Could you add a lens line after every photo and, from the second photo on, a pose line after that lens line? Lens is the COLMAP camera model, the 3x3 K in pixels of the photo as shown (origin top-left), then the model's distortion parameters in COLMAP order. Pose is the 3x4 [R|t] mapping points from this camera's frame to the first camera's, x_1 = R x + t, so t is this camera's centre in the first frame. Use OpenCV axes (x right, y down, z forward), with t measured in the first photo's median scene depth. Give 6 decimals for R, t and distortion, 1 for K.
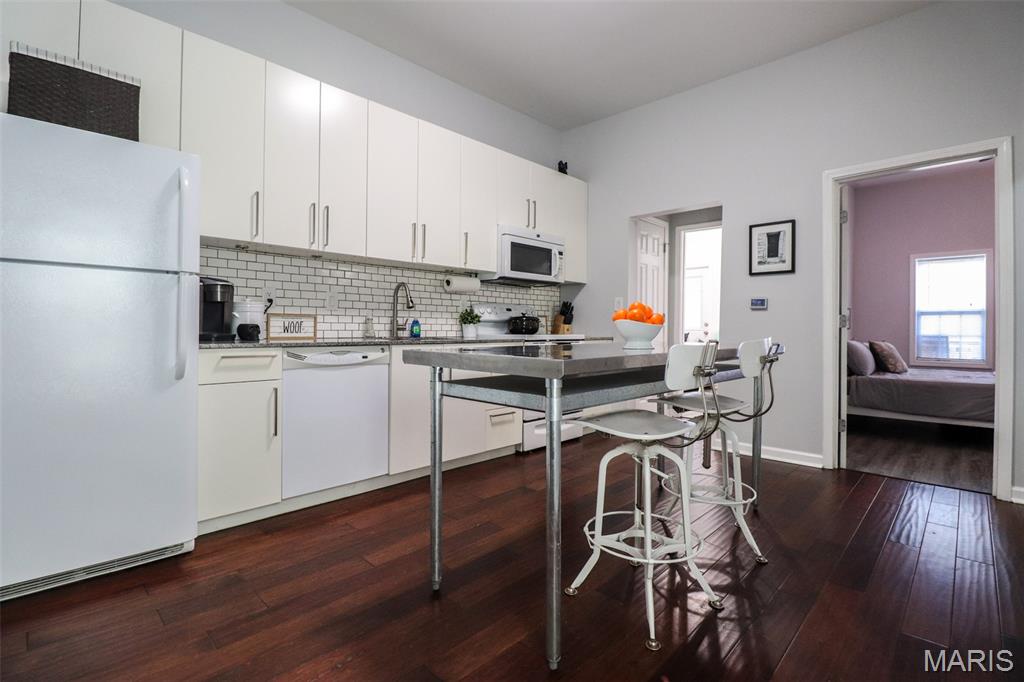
lens RADIAL K [[473.8, 0, 516.3], [0, 473.8, 331.8], [0, 0, 1]] dist [-0.023650, -0.000402]
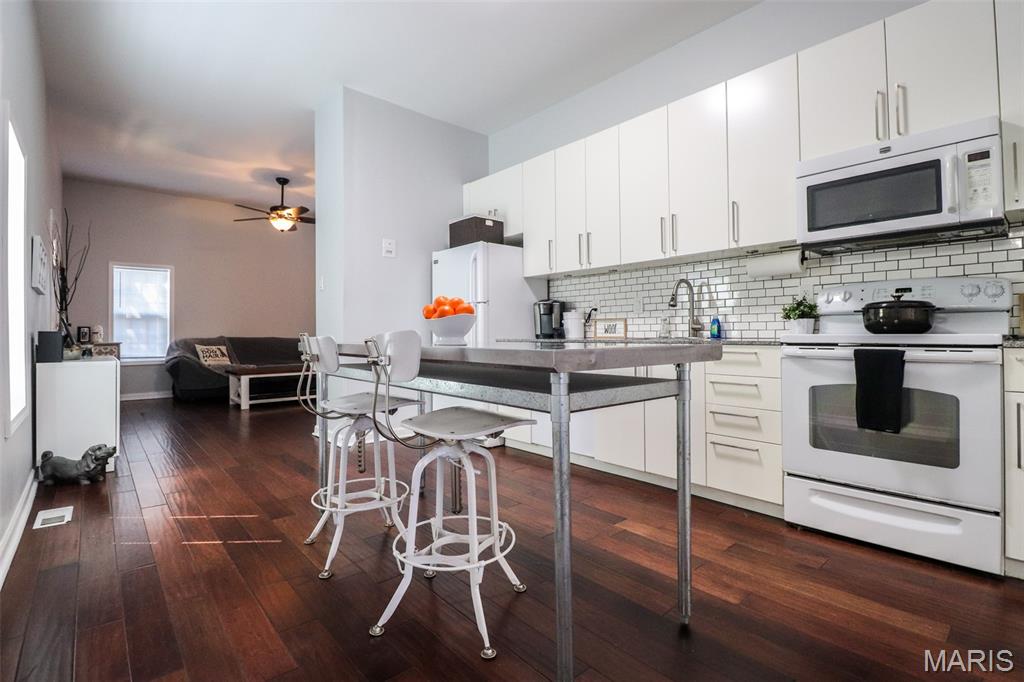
lens RADIAL K [[473.8, 0, 509.8], [0, 473.8, 333.2], [0, 0, 1]] dist [-0.023650, -0.000402]
pose [[-0.084960, -0.002294, -0.996382, 0.745027], [0.006991, 0.999971, -0.002899, 0.002886], [0.996360, -0.007212, -0.084942, 0.765530]]
